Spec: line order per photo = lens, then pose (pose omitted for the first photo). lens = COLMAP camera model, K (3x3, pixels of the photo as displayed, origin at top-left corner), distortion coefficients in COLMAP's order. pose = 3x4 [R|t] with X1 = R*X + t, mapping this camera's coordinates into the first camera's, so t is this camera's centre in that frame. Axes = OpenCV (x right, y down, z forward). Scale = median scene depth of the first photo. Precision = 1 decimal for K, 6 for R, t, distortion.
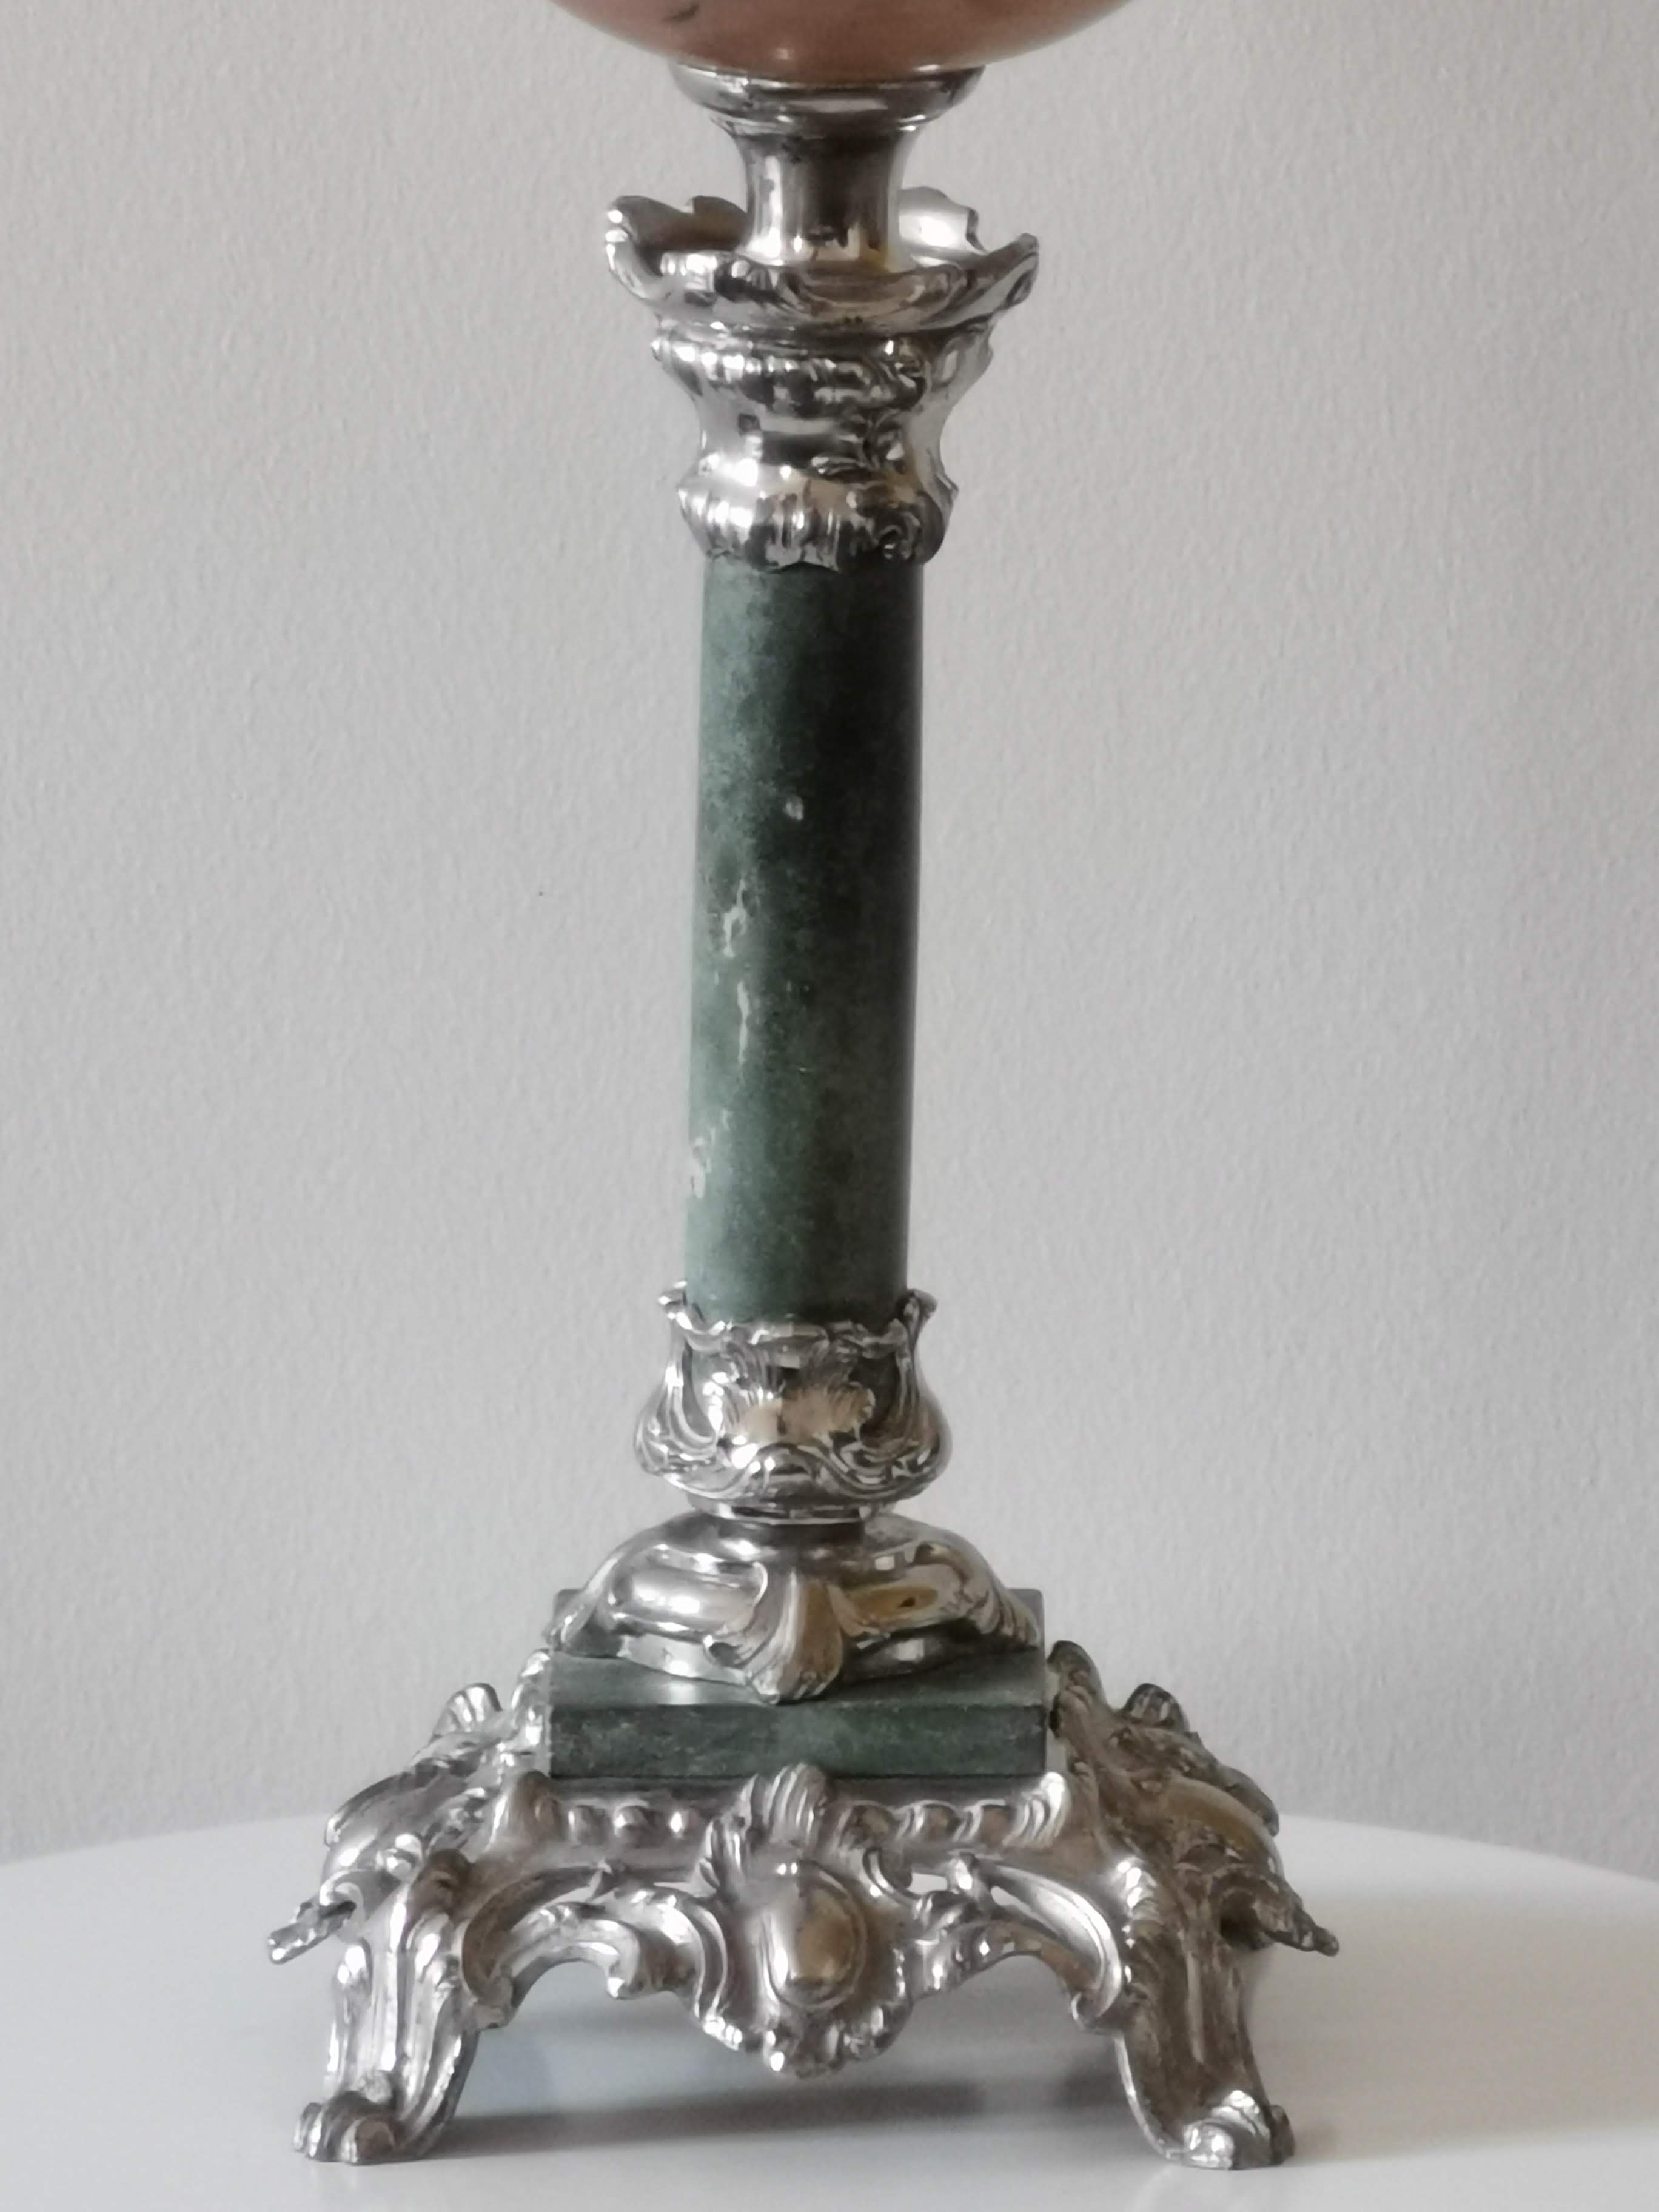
lens RADIAL K [[15054.2, 0, 829.5], [0, 15054.2, 1106.0], [0, 0, 1]] dist [0.168863, 57.640014]
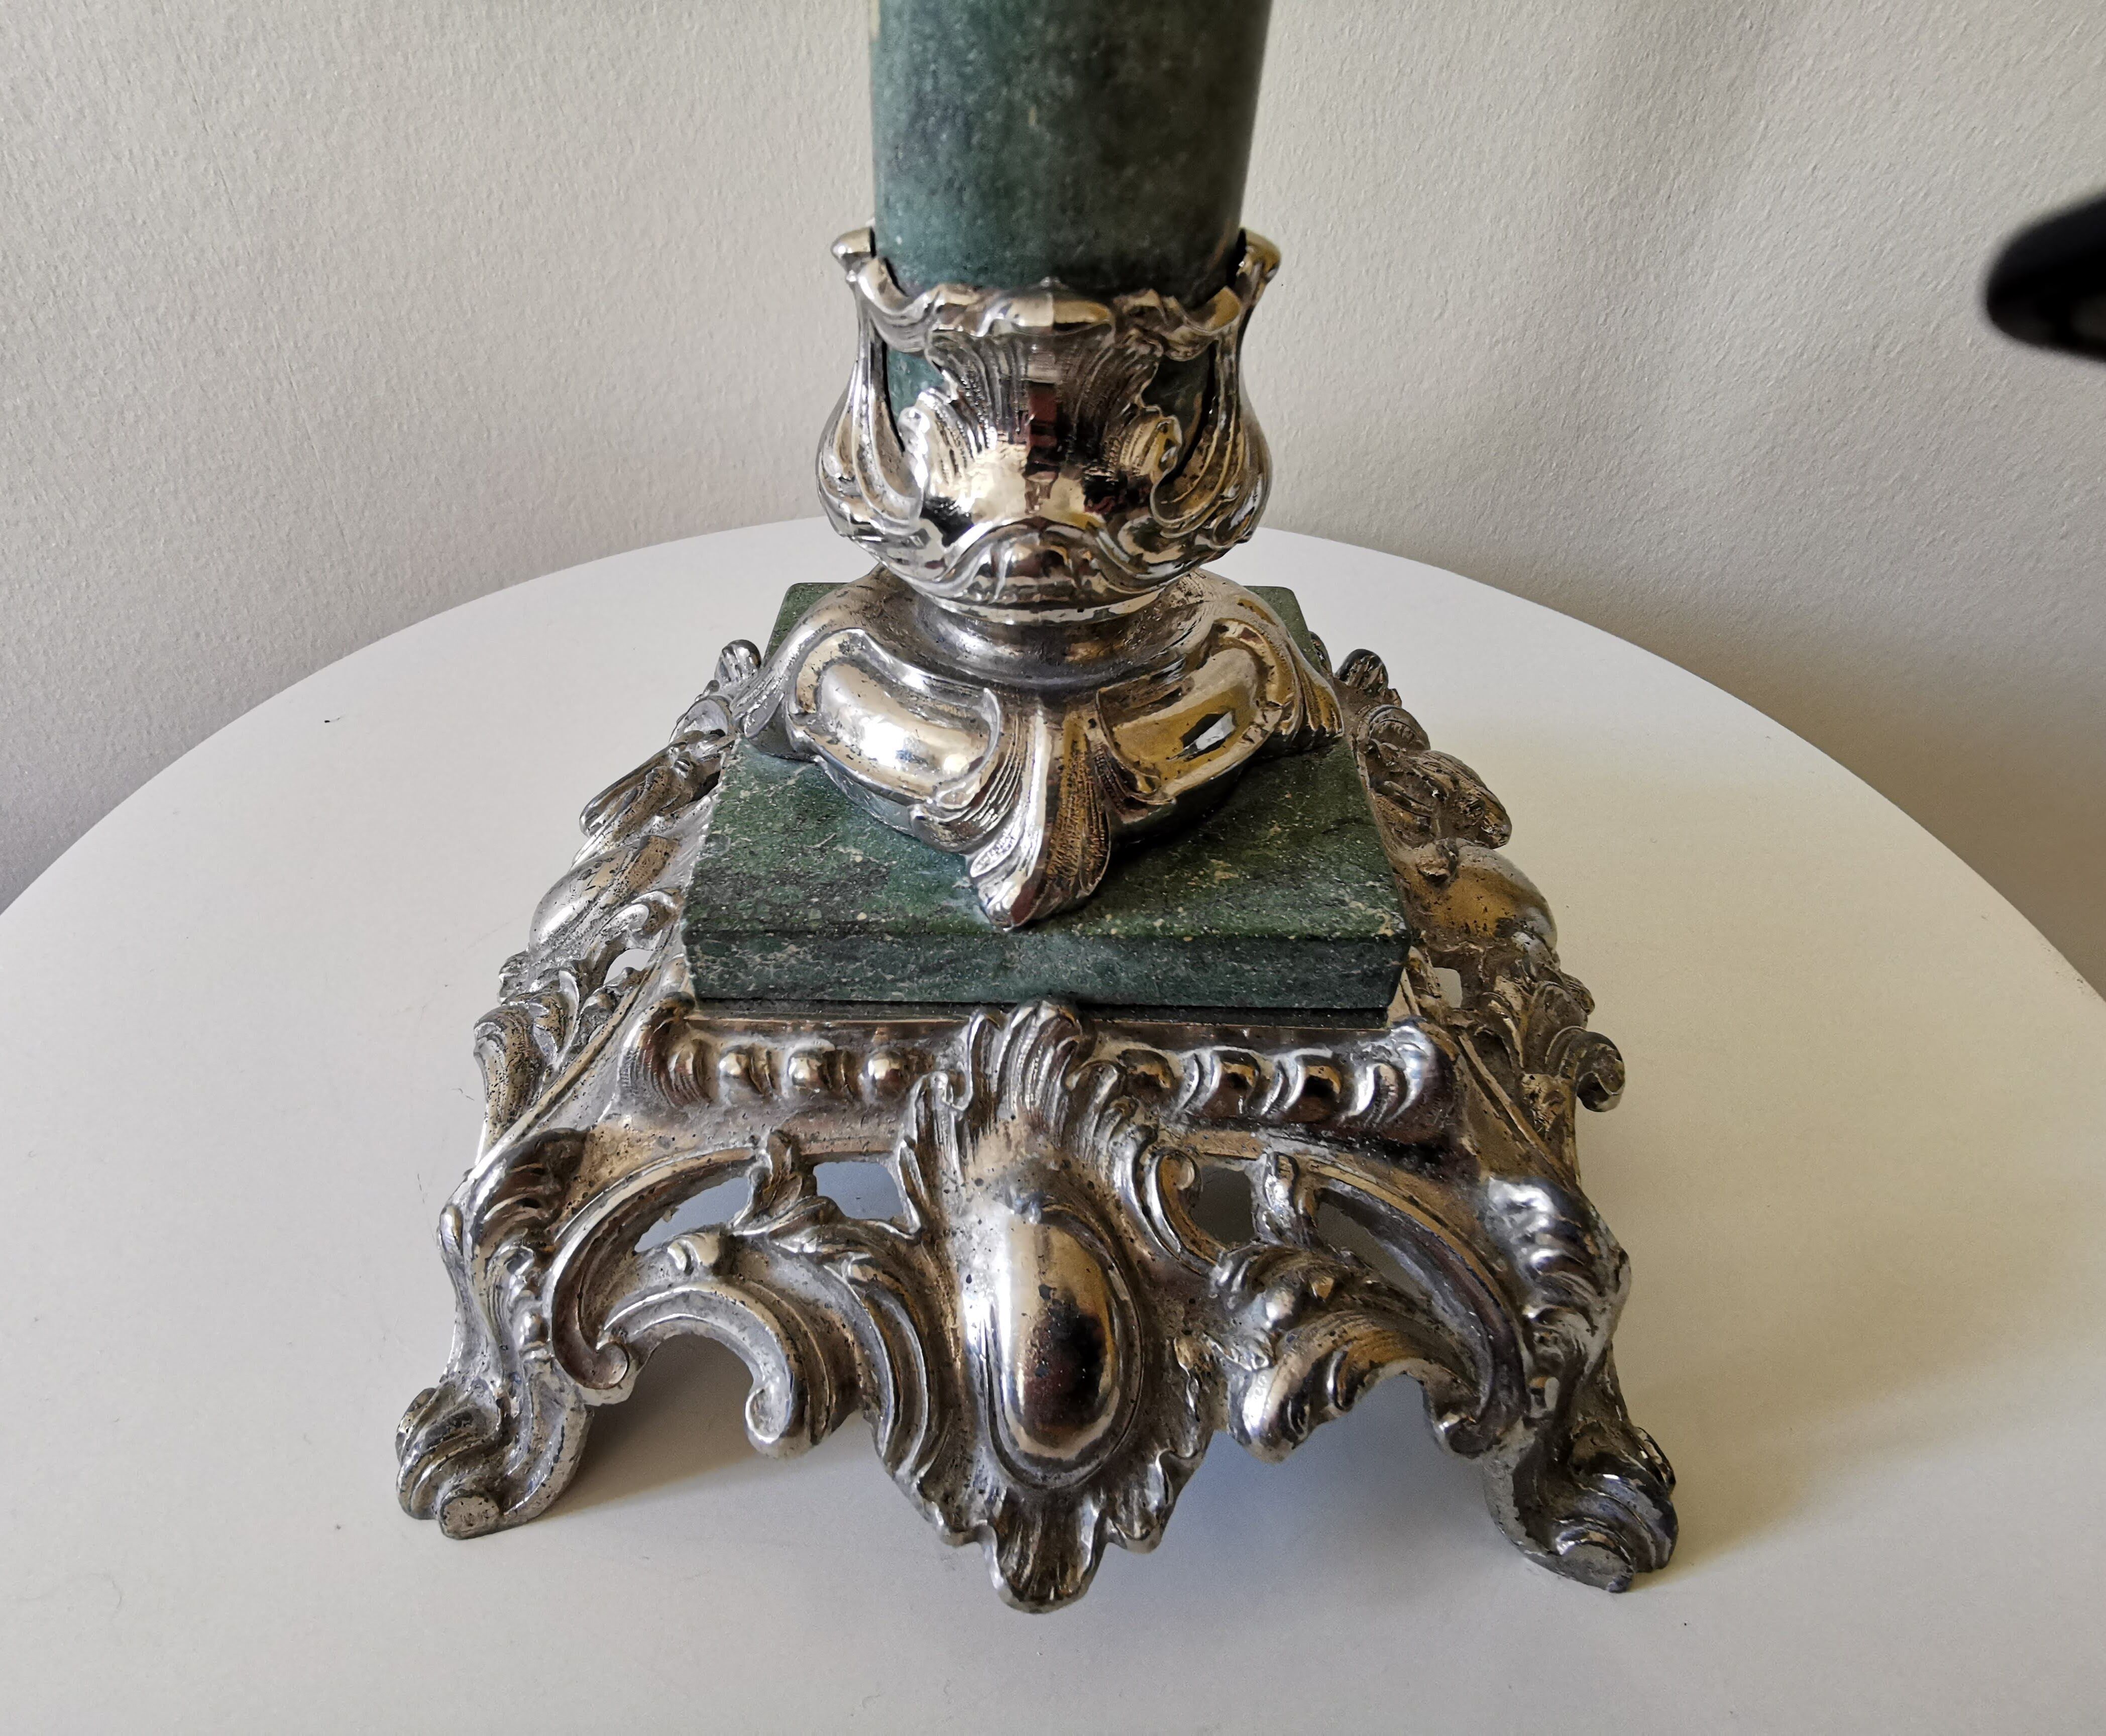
lens RADIAL K [[1156.2, 0, 1003.0], [0, 1156.2, 871.6], [0, 0, 1]] dist [0.001085, 0.000058]
pose [[0.999660, 0.021334, -0.014970, -0.003210], [-0.011031, 0.866762, 0.498601, 0.011653], [0.023612, -0.498266, 0.866703, 0.960458]]
